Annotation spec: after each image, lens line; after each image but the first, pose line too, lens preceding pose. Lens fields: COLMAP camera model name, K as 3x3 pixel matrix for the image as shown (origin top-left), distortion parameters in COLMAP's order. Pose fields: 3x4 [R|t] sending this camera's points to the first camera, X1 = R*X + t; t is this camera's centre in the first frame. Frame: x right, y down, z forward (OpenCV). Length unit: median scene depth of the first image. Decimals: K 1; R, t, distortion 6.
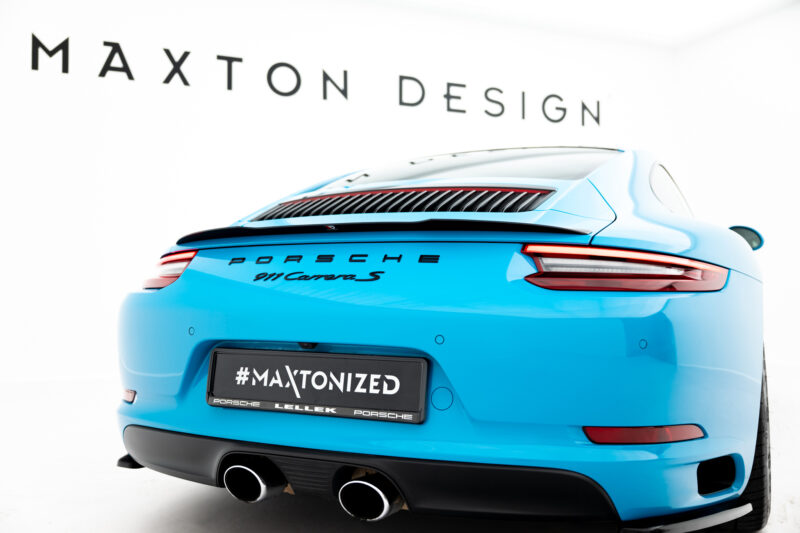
lens RADIAL K [[754.4, 0, 398.6], [0, 754.4, 264.5], [0, 0, 1]] dist [-0.031044, 0.000000]
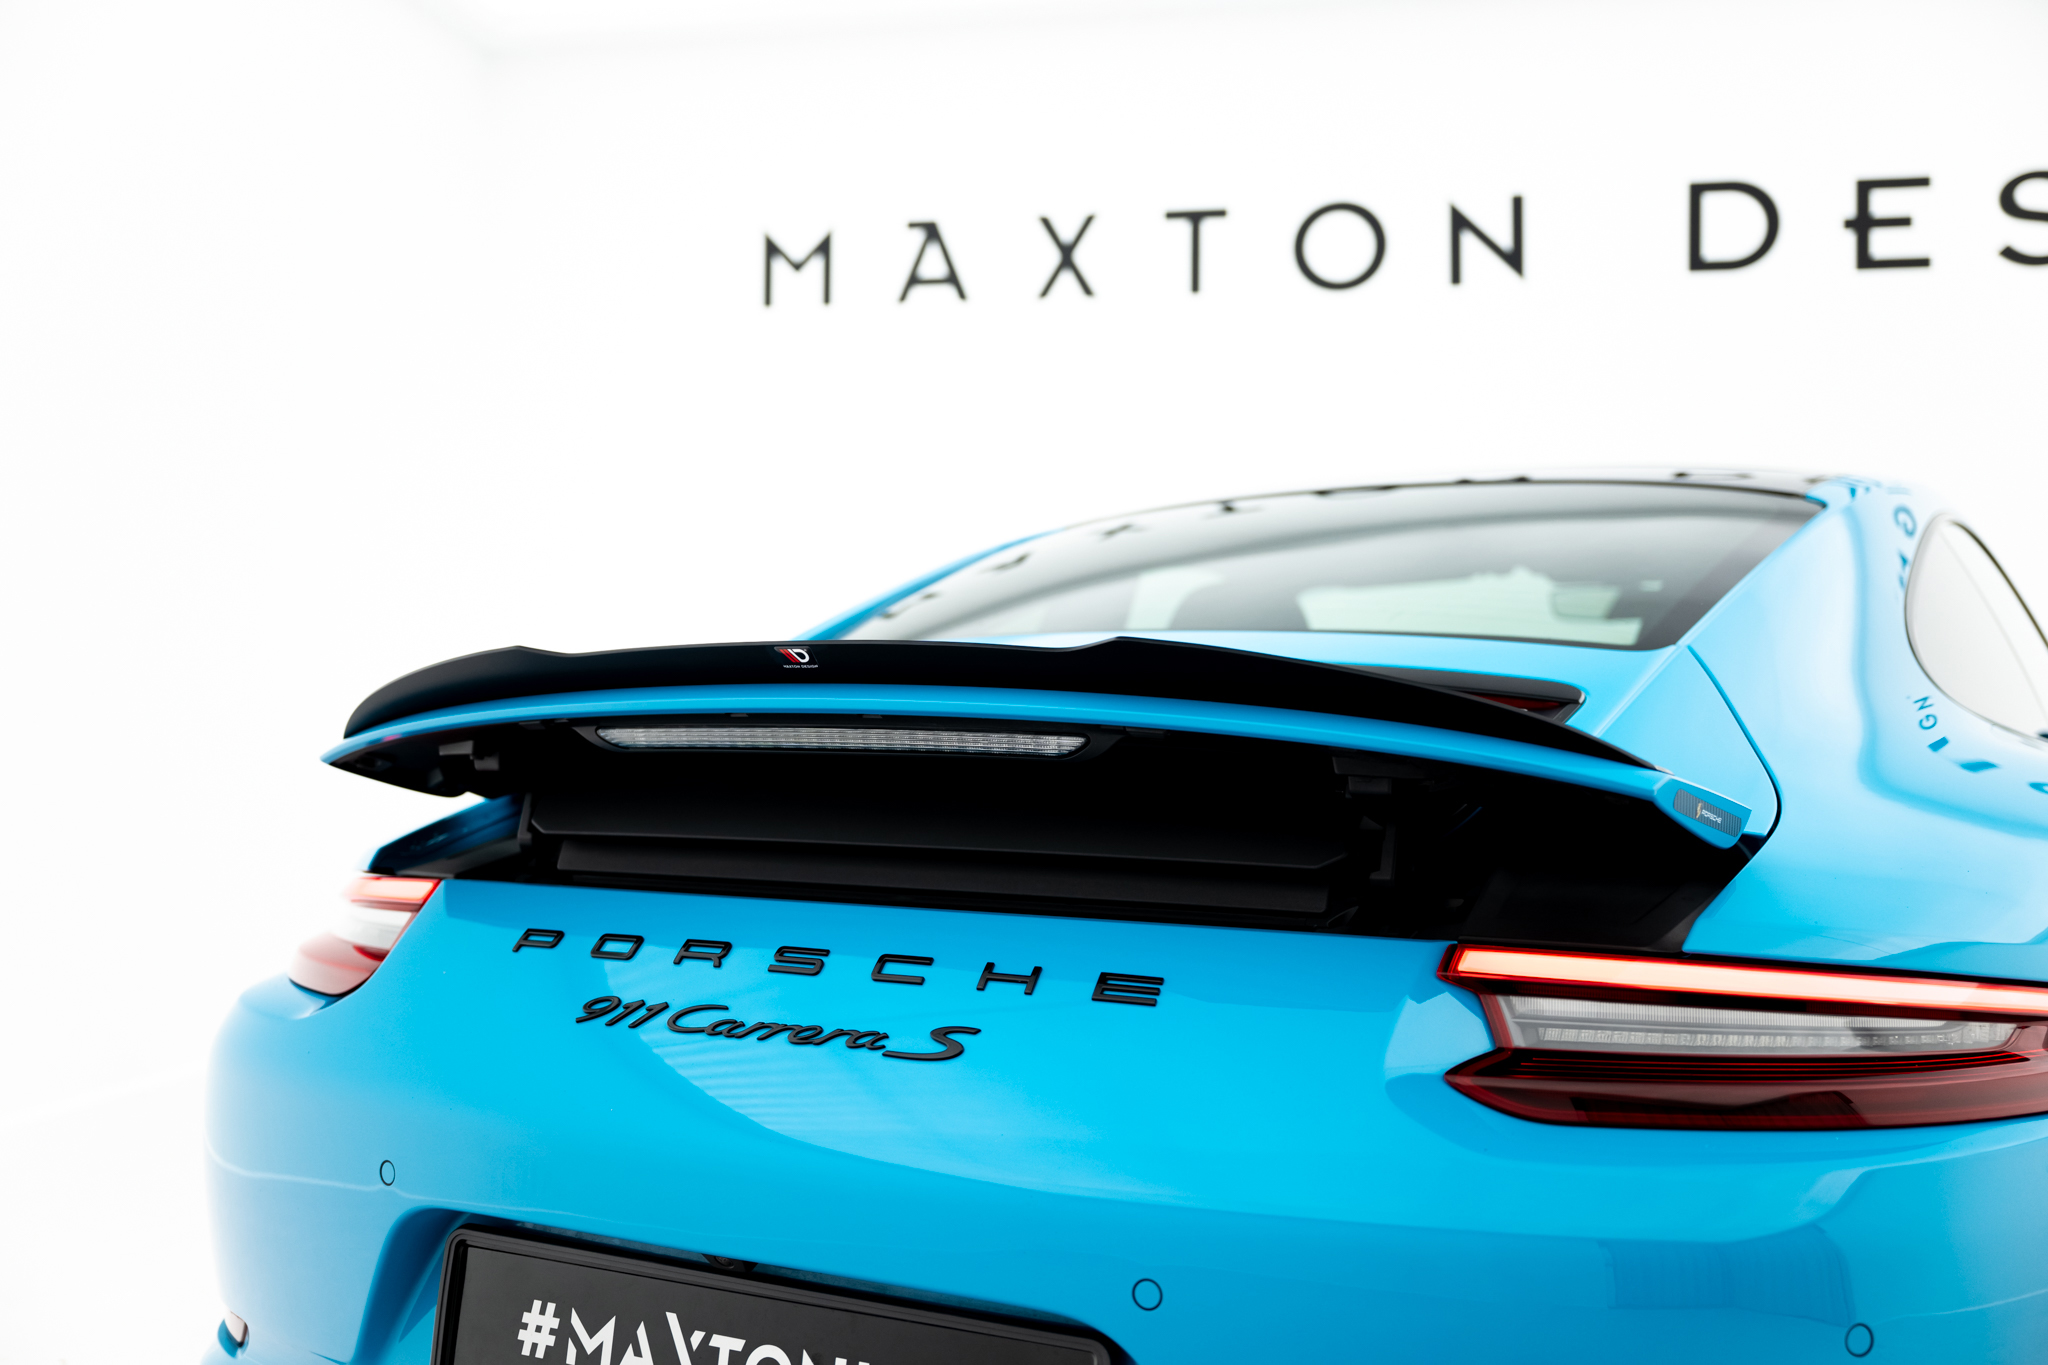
lens RADIAL K [[2058.3, 0, 1023.1], [0, 2058.3, 679.5], [0, 0, 1]] dist [-0.024202, 0.000000]
pose [[0.996160, 0.004705, -0.087420, 0.067407], [-0.004284, 0.999978, 0.005000, -0.130102], [0.087442, -0.004606, 0.996159, 0.178382]]
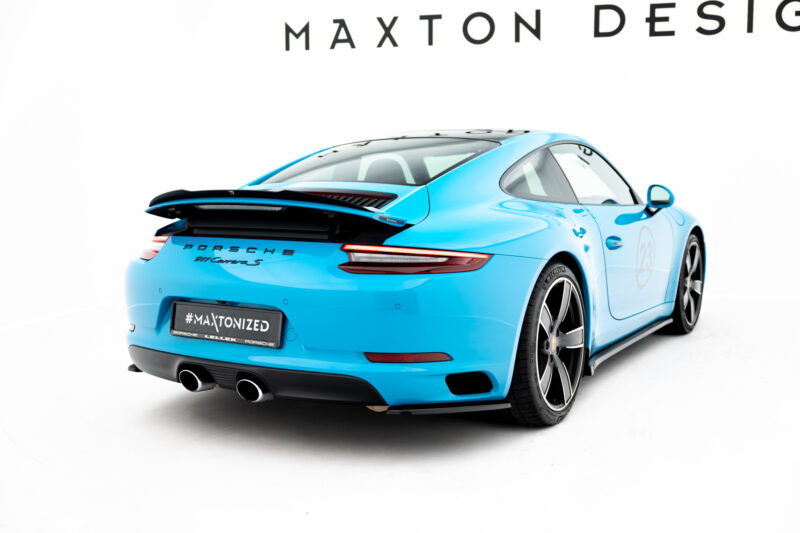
lens RADIAL K [[854.3, 0, 401.8], [0, 854.3, 269.2], [0, 0, 1]] dist [0.013727, 0.000000]
pose [[0.992404, 0.009251, -0.122674, 0.510114], [0.006035, 0.992308, 0.123650, -0.198659], [0.122874, -0.123451, 0.984714, -0.827859]]
